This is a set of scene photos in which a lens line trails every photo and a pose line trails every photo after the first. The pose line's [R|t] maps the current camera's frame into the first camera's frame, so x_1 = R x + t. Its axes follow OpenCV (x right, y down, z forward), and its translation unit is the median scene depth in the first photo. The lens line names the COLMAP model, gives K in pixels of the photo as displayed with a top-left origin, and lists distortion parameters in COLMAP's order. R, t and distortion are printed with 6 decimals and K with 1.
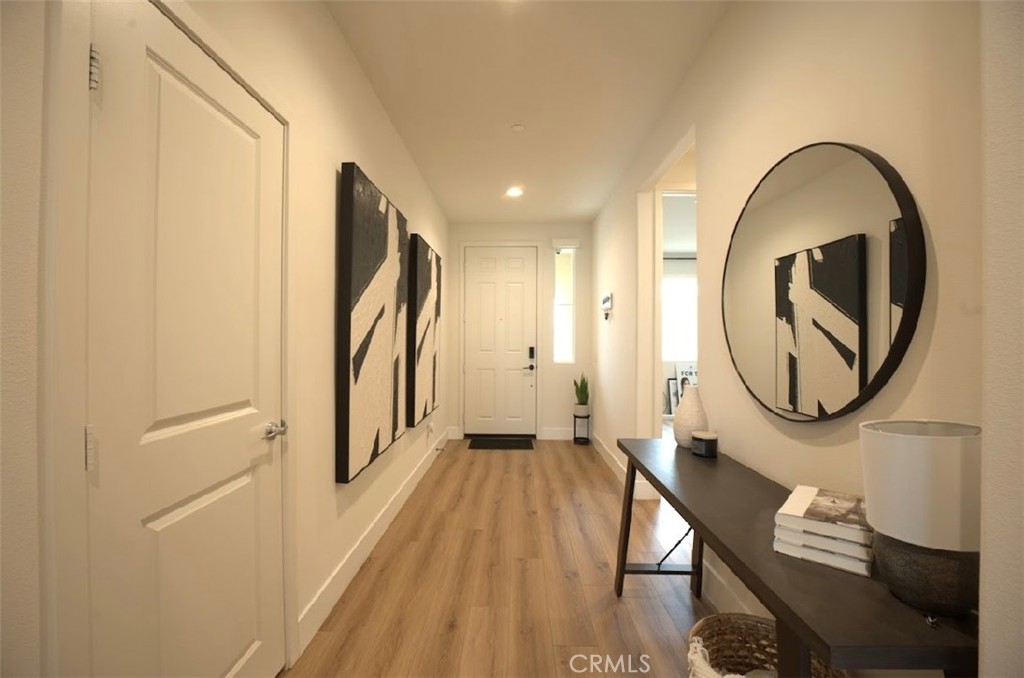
lens RADIAL K [[408.8, 0, 512.0], [0, 408.8, 339.0], [0, 0, 1]] dist [-0.039907, 0.000073]
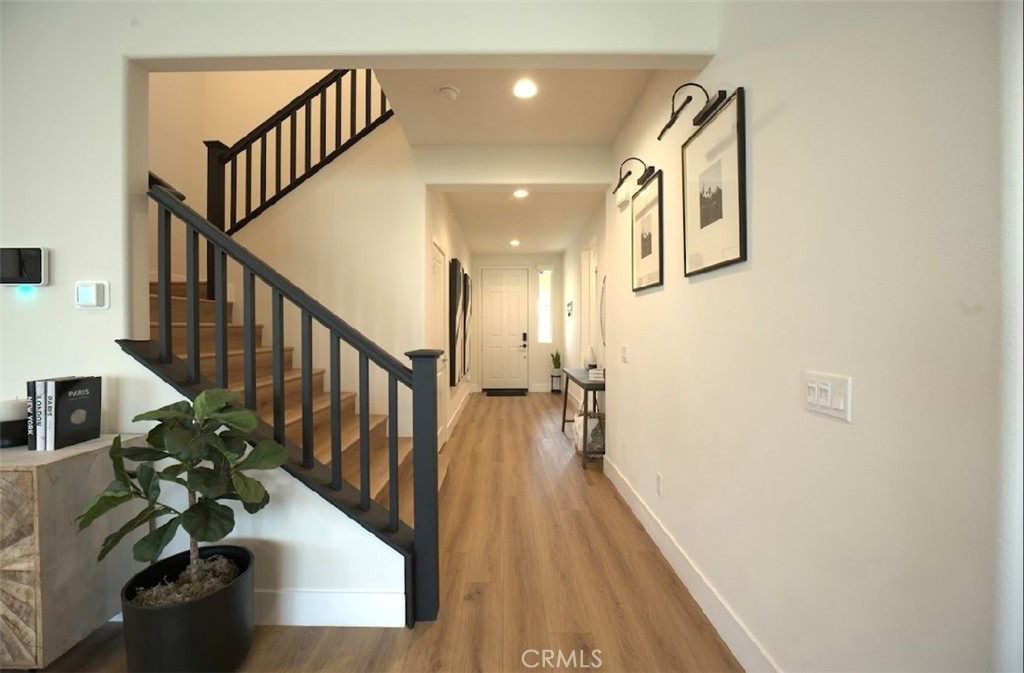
lens RADIAL K [[410.5, 0, 512.0], [0, 410.5, 336.5], [0, 0, 1]] dist [-0.001413, -0.000168]
pose [[0.999606, -0.007692, 0.027005, -0.046374], [0.007146, 0.999770, 0.020235, -0.000364], [-0.027154, -0.020034, 0.999430, -0.617675]]
